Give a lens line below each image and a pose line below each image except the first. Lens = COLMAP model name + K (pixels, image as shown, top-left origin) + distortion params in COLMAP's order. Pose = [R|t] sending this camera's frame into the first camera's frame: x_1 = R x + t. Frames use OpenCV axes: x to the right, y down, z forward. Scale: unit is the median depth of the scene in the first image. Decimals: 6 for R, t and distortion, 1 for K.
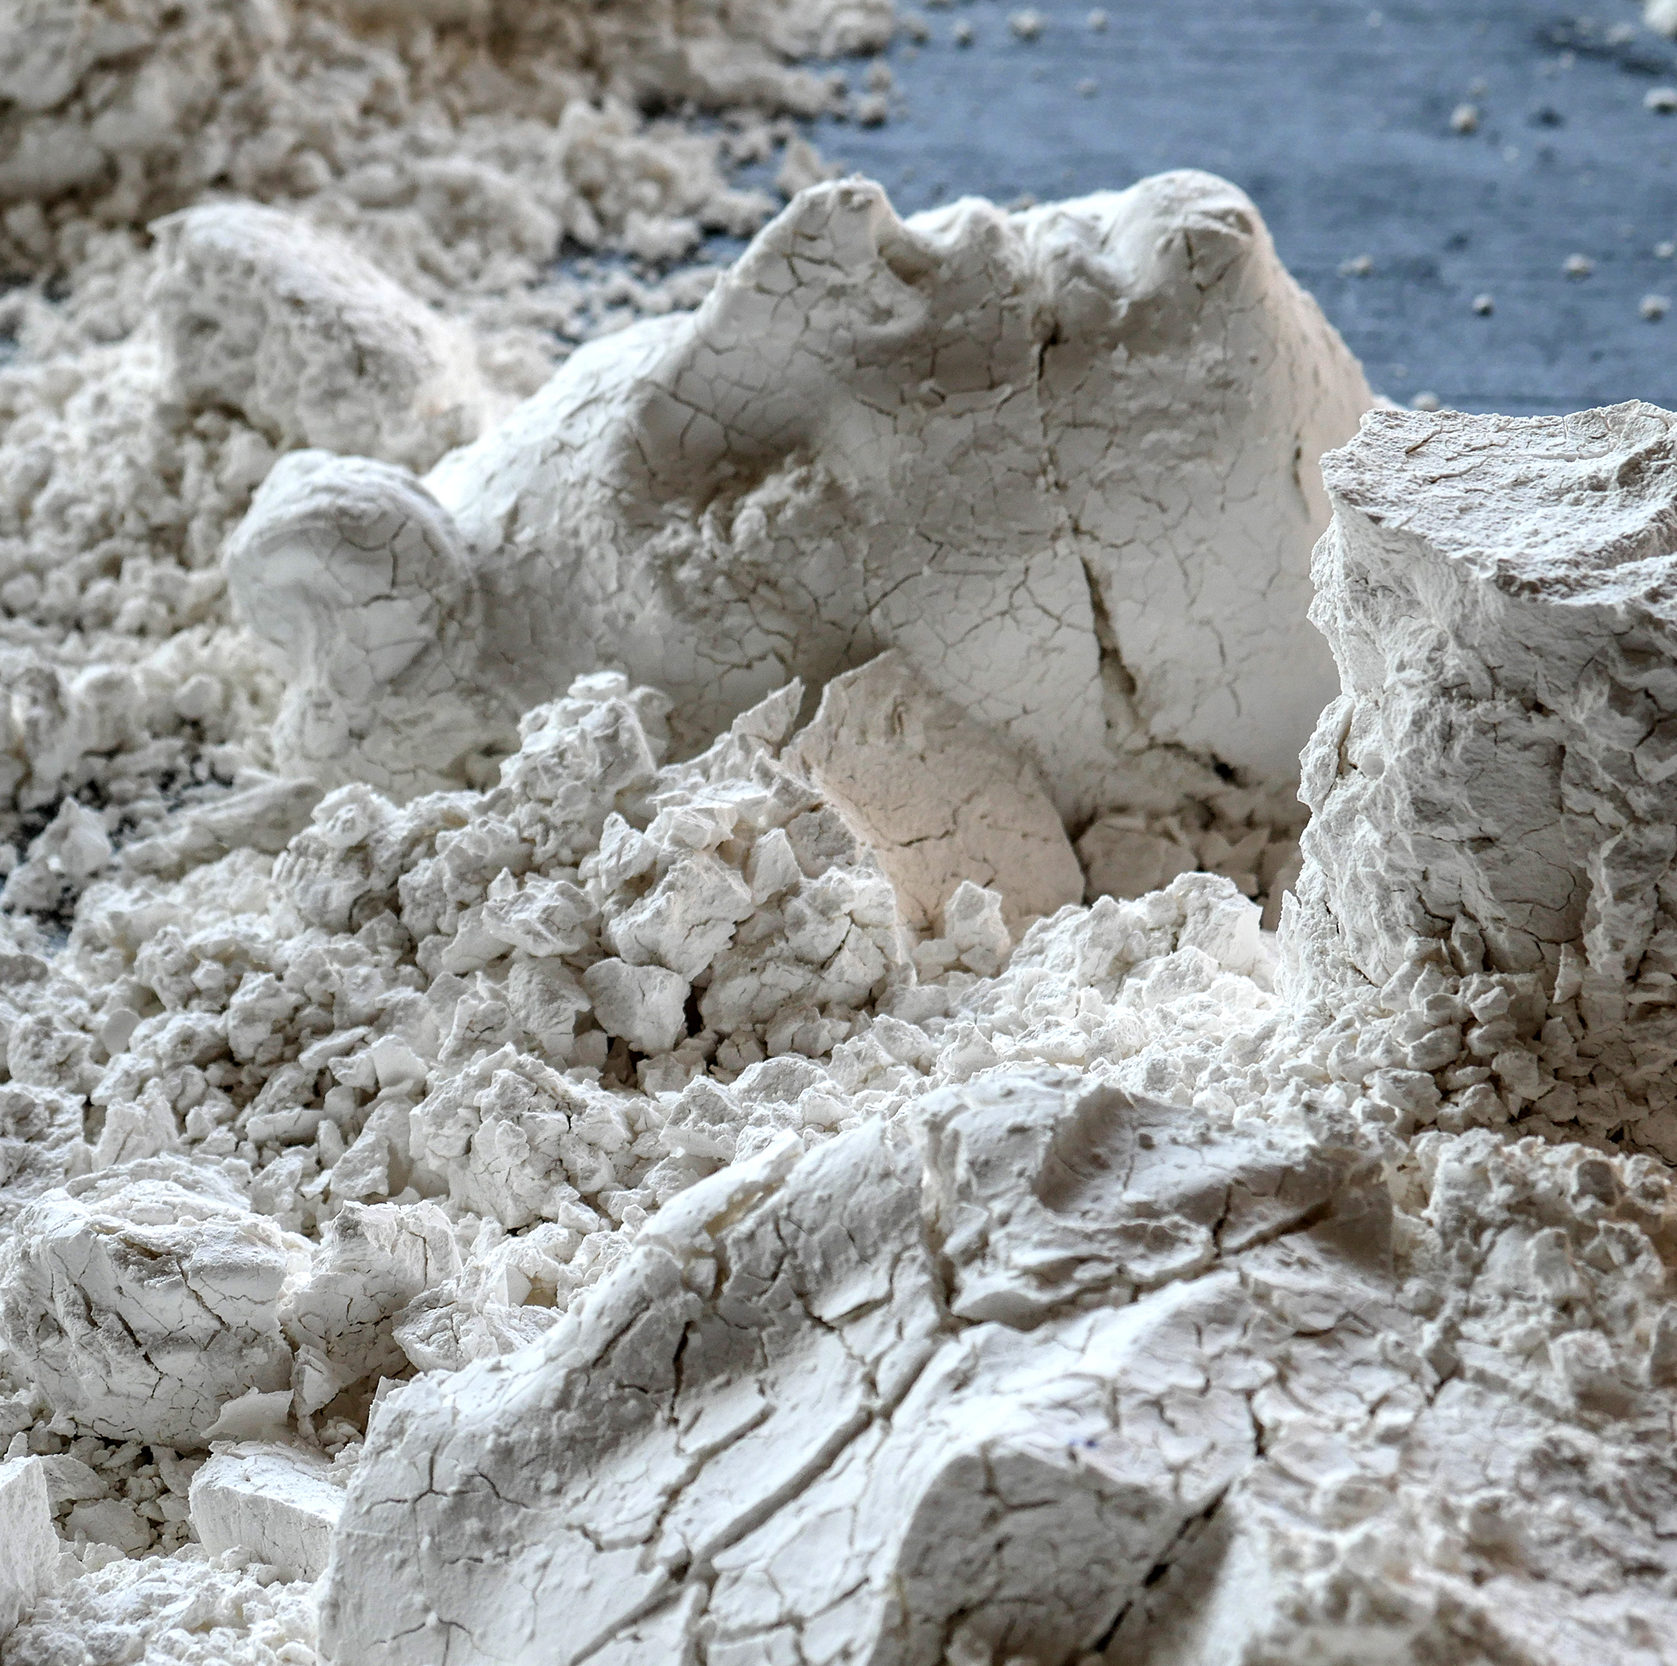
lens RADIAL K [[4549.0, 0, 840.4], [0, 4549.0, 834.6], [0, 0, 1]] dist [0.032366, 0.000000]
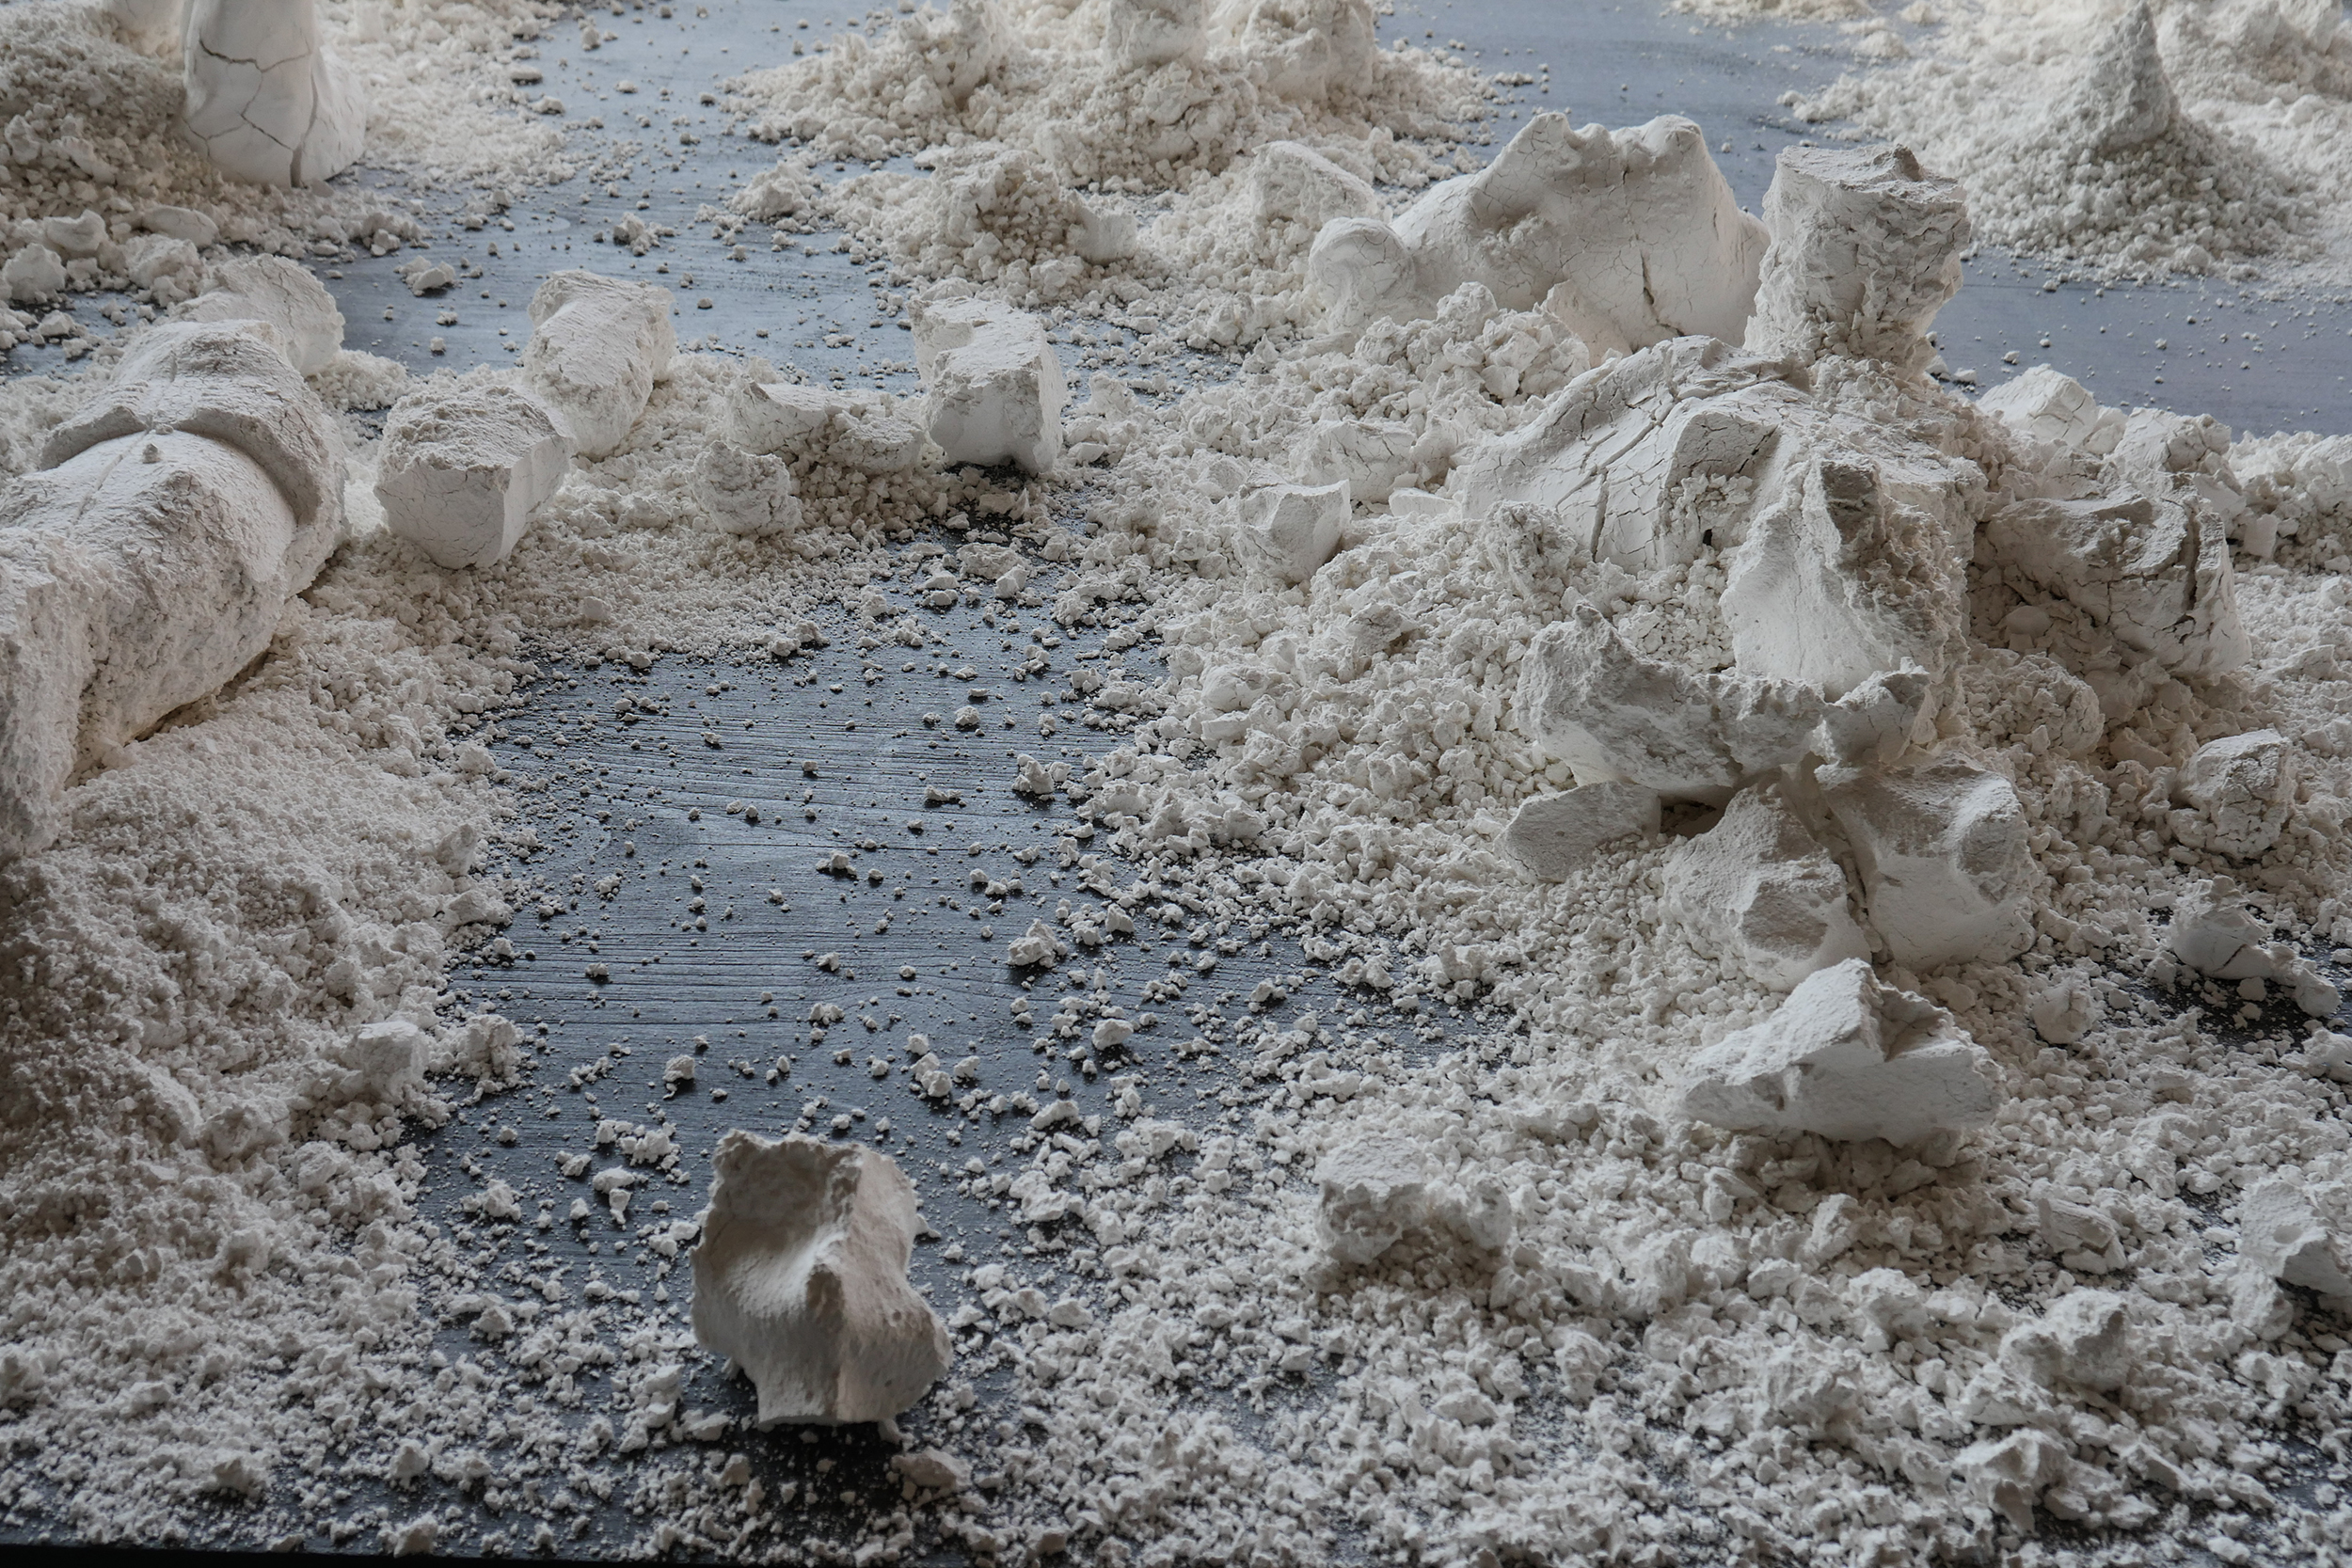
lens RADIAL K [[2638.3, 0, 1170.3], [0, 2638.3, 778.9], [0, 0, 1]] dist [0.008529, 0.000000]
pose [[0.999874, 0.014571, 0.006285, -0.255319], [-0.014600, 0.999883, 0.004578, 0.278099], [-0.006217, -0.004669, 0.999970, -0.646066]]
